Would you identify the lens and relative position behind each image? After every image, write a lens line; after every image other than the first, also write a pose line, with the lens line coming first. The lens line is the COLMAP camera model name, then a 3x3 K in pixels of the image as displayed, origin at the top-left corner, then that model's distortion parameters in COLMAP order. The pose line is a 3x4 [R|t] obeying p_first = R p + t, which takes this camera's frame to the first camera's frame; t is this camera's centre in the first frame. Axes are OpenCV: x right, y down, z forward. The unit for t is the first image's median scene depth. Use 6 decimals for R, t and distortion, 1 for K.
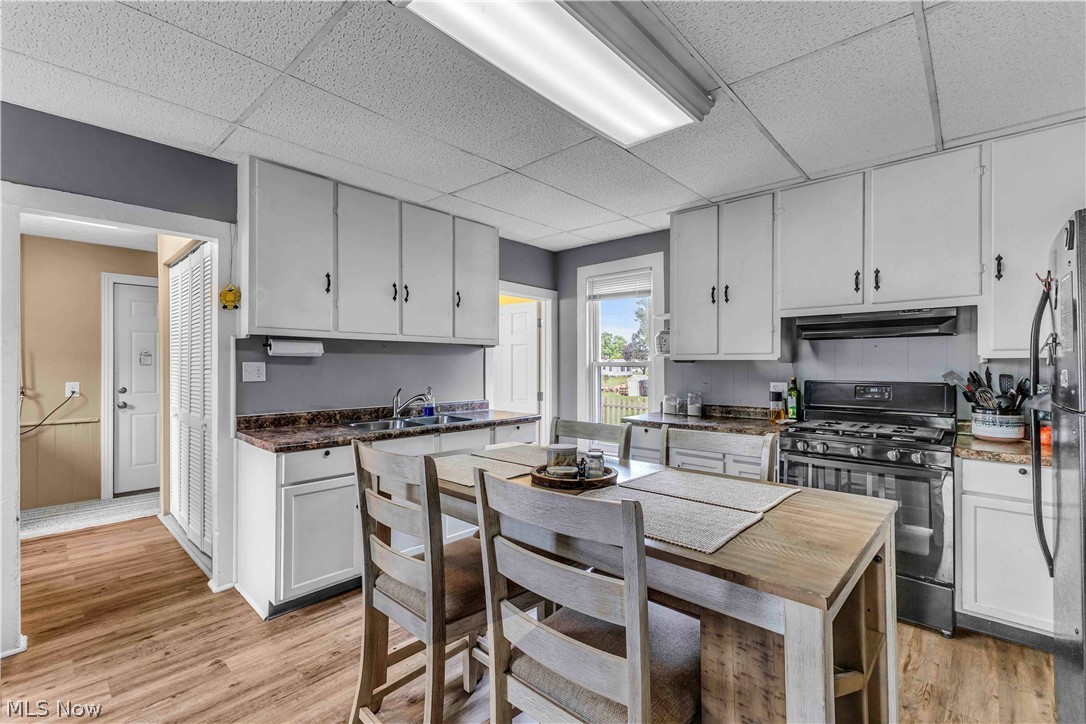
lens RADIAL K [[473.1, 0, 543.0], [0, 473.1, 362.0], [0, 0, 1]] dist [-0.002205, -0.000528]
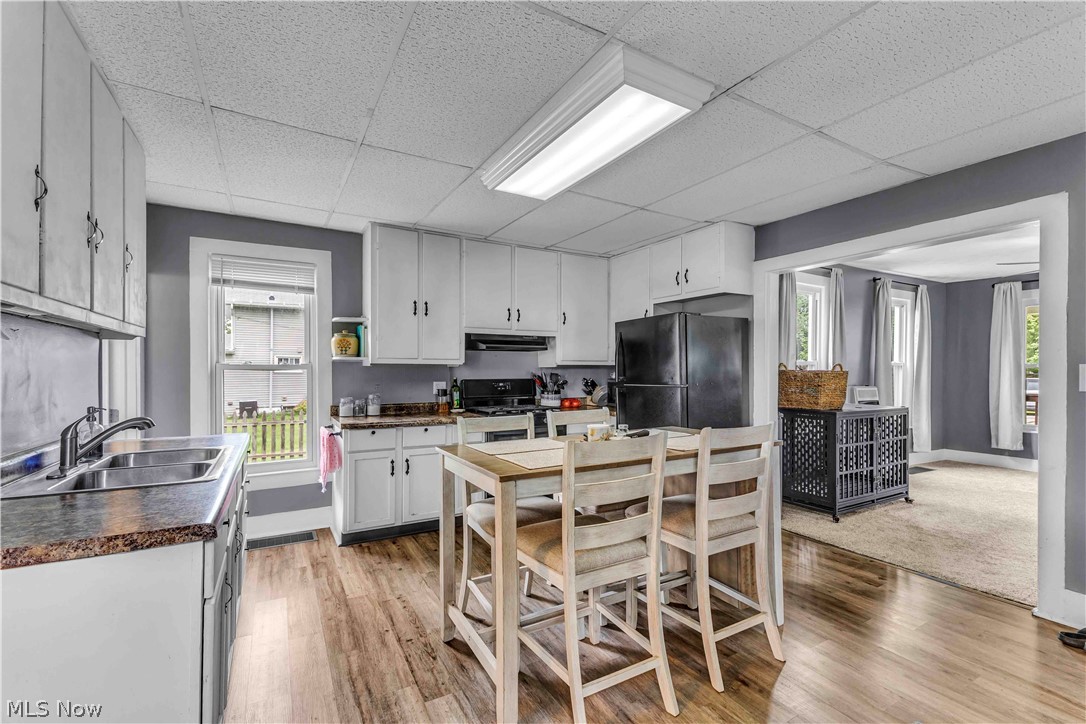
lens RADIAL K [[473.1, 0, 543.0], [0, 473.1, 362.0], [0, 0, 1]] dist [-0.002205, -0.000528]
pose [[0.300158, 0.015363, 0.953766, -0.673261], [-0.006507, 0.999880, -0.014058, 0.006151], [-0.953867, -0.001987, 0.300222, 0.360016]]
